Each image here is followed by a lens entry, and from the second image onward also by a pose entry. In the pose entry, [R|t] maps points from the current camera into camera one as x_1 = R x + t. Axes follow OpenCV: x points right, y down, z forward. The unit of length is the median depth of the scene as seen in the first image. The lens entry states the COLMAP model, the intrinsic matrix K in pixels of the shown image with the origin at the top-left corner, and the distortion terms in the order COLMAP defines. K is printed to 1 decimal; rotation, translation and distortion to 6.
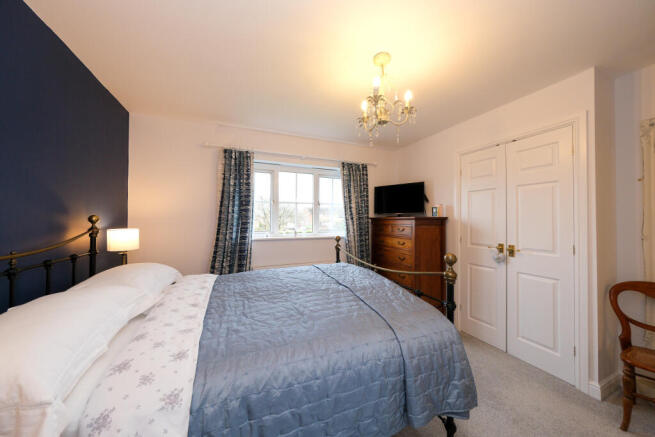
lens RADIAL K [[226.3, 0, 324.7], [0, 226.3, 217.3], [0, 0, 1]] dist [-0.000280, 0.000355]
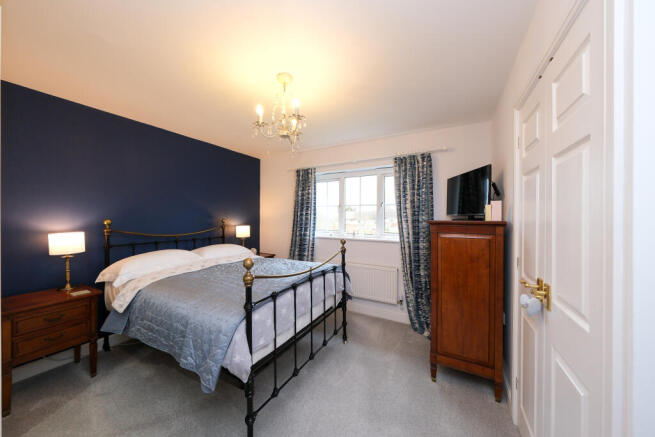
lens RADIAL K [[226.3, 0, 325.4], [0, 226.3, 219.0], [0, 0, 1]] dist [-0.000280, 0.000355]
pose [[0.614739, 0.002573, -0.788726, 0.713032], [0.004199, 0.999970, 0.006534, -0.010234], [0.788719, -0.007328, 0.614710, 0.273986]]
